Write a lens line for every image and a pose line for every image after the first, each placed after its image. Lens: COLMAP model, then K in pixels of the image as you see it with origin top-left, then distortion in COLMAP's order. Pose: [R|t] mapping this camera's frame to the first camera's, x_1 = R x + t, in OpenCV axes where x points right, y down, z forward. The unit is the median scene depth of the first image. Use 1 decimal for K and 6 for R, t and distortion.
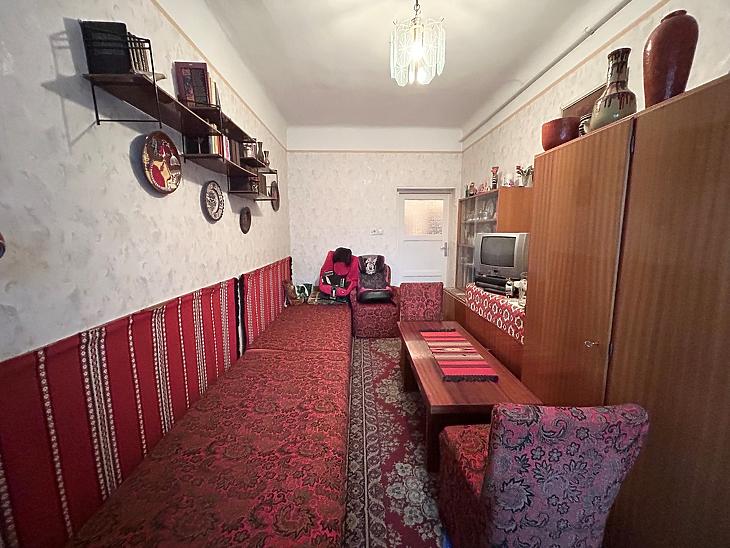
lens RADIAL K [[295.7, 0, 365.8], [0, 295.7, 272.4], [0, 0, 1]] dist [-0.002007, -0.000237]
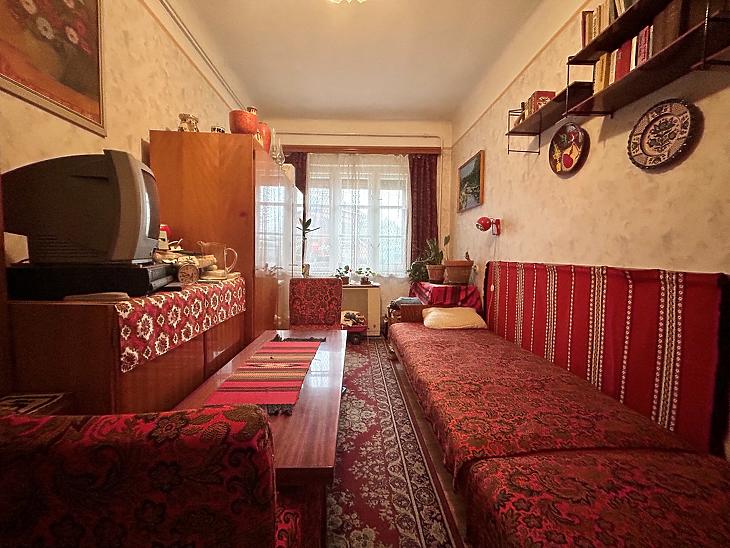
lens RADIAL K [[295.7, 0, 365.6], [0, 295.7, 271.1], [0, 0, 1]] dist [-0.002007, -0.000237]
pose [[-0.999830, -0.004569, -0.017868, 0.131830], [-0.007953, 0.980937, 0.194165, -0.095662], [0.016641, 0.194274, -0.980806, 1.987233]]
